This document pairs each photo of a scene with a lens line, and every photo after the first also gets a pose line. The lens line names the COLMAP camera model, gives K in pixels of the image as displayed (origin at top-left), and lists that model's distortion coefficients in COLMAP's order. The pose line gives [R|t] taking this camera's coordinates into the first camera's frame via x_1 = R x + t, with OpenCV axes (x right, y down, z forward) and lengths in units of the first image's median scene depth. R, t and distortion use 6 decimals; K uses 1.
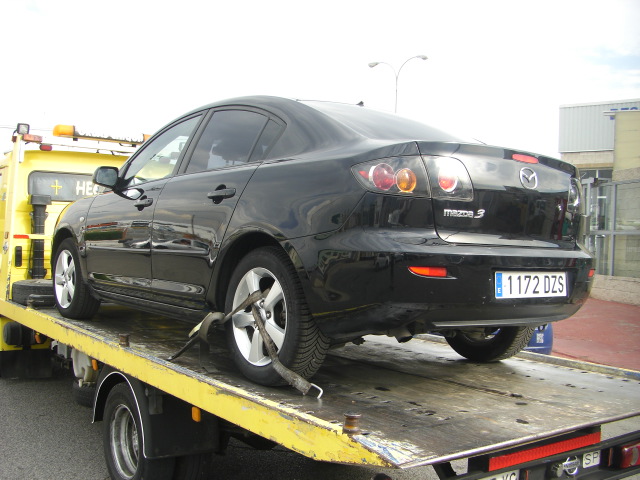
lens RADIAL K [[754.8, 0, 320.0], [0, 754.8, 240.0], [0, 0, 1]] dist [-0.220385, 0.002215]
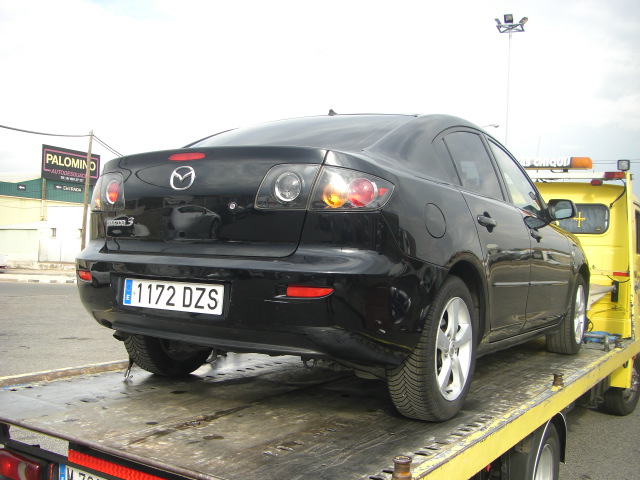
lens RADIAL K [[754.8, 0, 320.0], [0, 754.8, 240.0], [0, 0, 1]] dist [-0.220385, 0.002215]
pose [[0.343367, -0.042313, -0.938248, 1.219132], [-0.015069, 0.998608, -0.050550, 0.036167], [0.939080, 0.031496, 0.342252, 0.865524]]
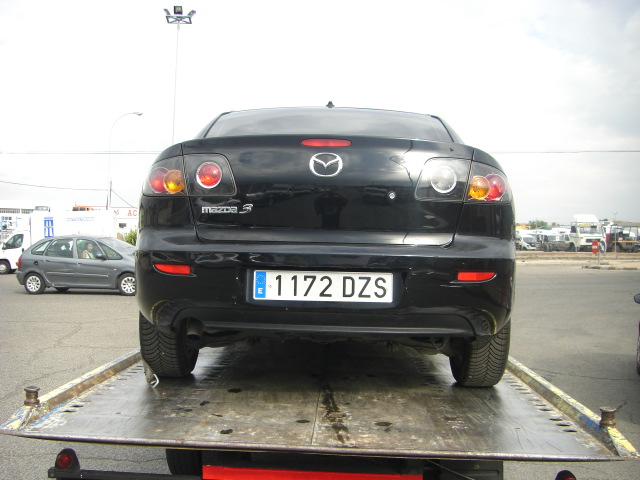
lens RADIAL K [[754.8, 0, 320.0], [0, 754.8, 240.0], [0, 0, 1]] dist [-0.220385, 0.002215]
pose [[0.782408, -0.031213, -0.621984, 0.845806], [0.010799, 0.999273, -0.036562, 0.038566], [0.622673, 0.021890, 0.782176, 0.306196]]
